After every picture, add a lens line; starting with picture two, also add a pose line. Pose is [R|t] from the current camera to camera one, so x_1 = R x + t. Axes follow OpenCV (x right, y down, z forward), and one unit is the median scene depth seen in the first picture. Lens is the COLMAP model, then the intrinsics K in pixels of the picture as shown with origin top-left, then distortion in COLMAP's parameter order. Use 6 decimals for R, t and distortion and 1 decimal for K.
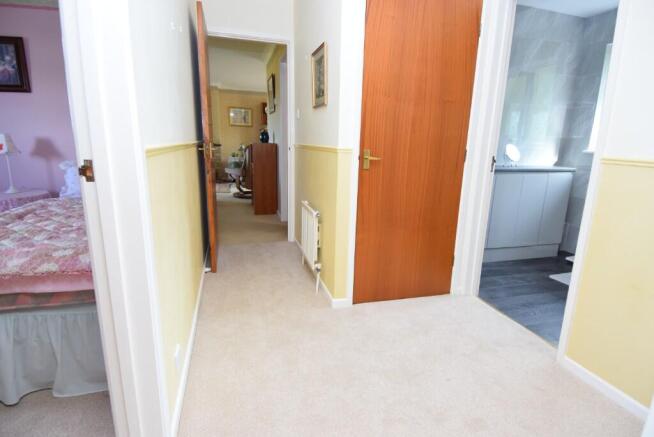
lens RADIAL K [[340.6, 0, 333.9], [0, 340.6, 219.3], [0, 0, 1]] dist [0.043509, -0.046909]
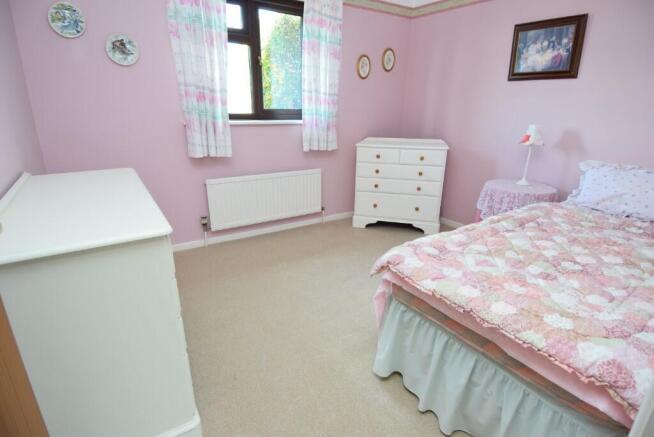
lens RADIAL K [[340.6, 0, 333.9], [0, 340.6, 219.3], [0, 0, 1]] dist [0.043509, -0.046909]
pose [[0.310484, 0.285101, -0.906817, -0.186286], [-0.227918, 0.948464, 0.220158, -0.083693], [0.922850, 0.138324, 0.359463, 0.153362]]
